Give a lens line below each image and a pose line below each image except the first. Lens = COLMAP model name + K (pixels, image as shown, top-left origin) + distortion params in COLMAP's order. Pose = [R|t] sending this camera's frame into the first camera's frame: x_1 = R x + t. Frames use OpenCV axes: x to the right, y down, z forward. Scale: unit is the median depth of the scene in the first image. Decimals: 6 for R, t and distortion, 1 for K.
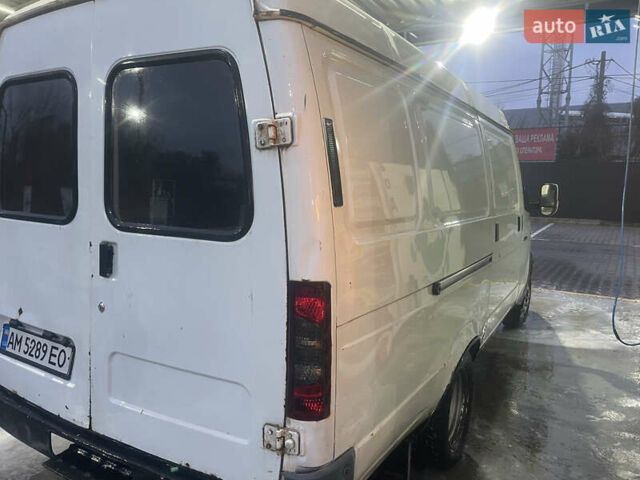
lens RADIAL K [[486.1, 0, 324.0], [0, 486.1, 238.3], [0, 0, 1]] dist [0.054543, -0.075594]
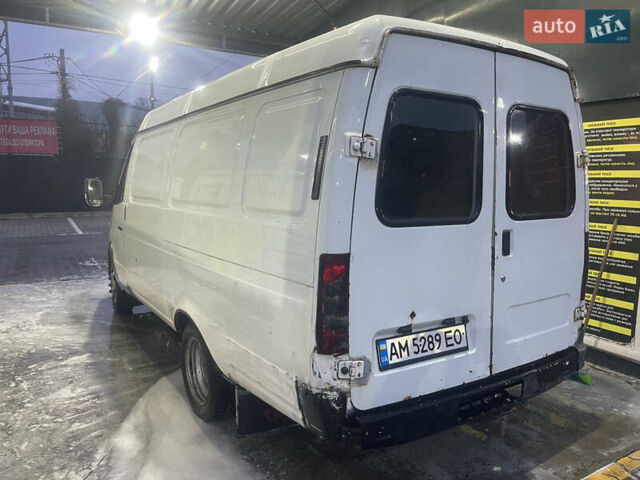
lens RADIAL K [[486.1, 0, 319.1], [0, 486.1, 241.0], [0, 0, 1]] dist [0.054543, -0.075594]
pose [[0.459932, -0.126337, 0.878921, -1.722935], [0.108446, 0.990409, 0.085614, -0.125268], [-0.881307, 0.055939, 0.469222, 0.735228]]
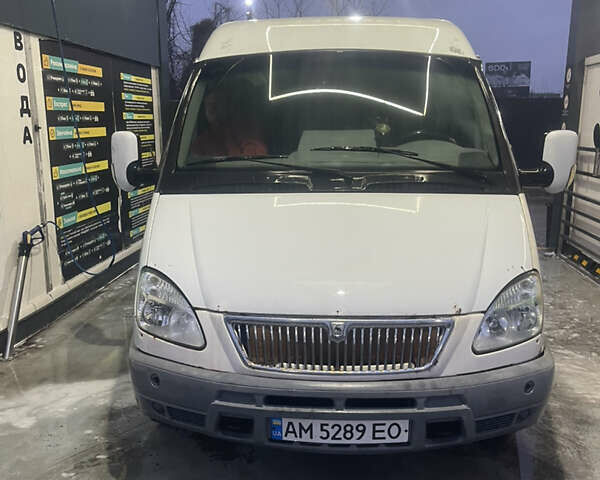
lens RADIAL K [[610.8, 0, 310.8], [0, 610.8, 246.0], [0, 0, 1]] dist [0.019052, 0.000000]
pose [[-0.880826, 0.075445, -0.467391, 1.533980], [-0.076762, 0.951401, 0.298234, -0.519119], [0.467176, 0.298570, -0.832227, 4.281305]]
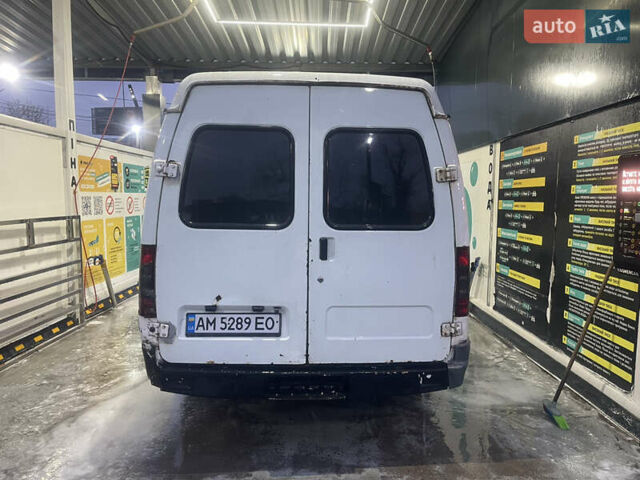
lens RADIAL K [[486.1, 0, 322.0], [0, 486.1, 238.7], [0, 0, 1]] dist [0.054543, -0.075594]
pose [[0.843243, -0.055783, 0.534630, -1.165033], [0.071560, 0.997397, -0.008800, 0.021394], [-0.532748, 0.045678, 0.845040, -0.297170]]
